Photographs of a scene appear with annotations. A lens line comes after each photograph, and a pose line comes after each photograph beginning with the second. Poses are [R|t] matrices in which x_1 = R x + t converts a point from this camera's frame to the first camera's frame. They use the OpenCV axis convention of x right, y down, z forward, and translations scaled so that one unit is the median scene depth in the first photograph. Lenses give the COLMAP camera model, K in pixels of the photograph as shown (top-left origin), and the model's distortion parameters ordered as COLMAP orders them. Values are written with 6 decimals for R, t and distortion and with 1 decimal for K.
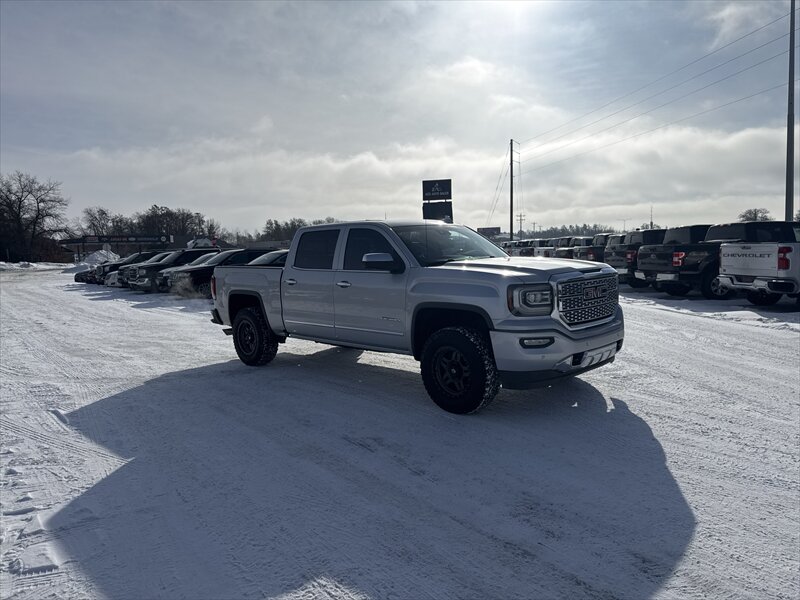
lens RADIAL K [[562.4, 0, 400.0], [0, 562.4, 300.0], [0, 0, 1]] dist [0.073492, -0.093908]
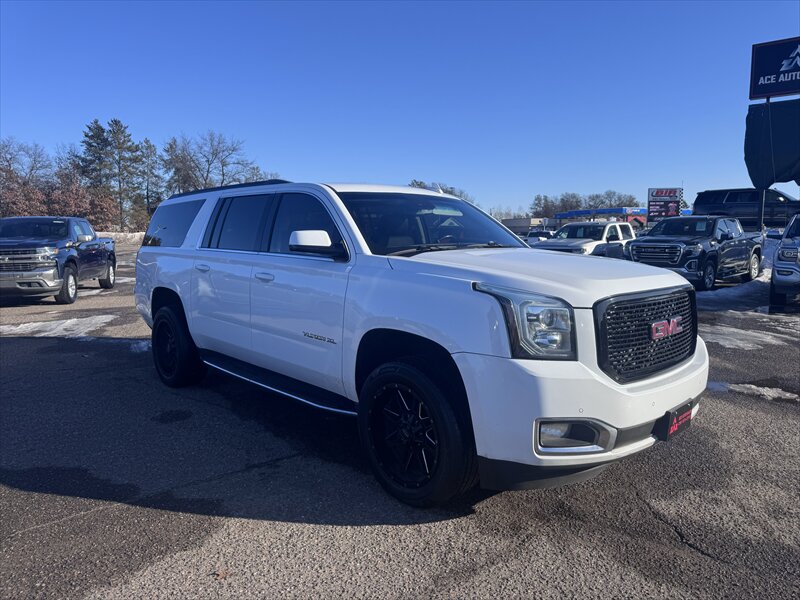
lens RADIAL K [[562.4, 0, 400.0], [0, 562.4, 300.0], [0, 0, 1]] dist [0.073492, -0.093908]
pose [[0.880957, 0.085945, -0.465326, 0.005018], [-0.069274, 0.996197, 0.052846, -0.010273], [0.468098, -0.014320, 0.883561, 0.116820]]
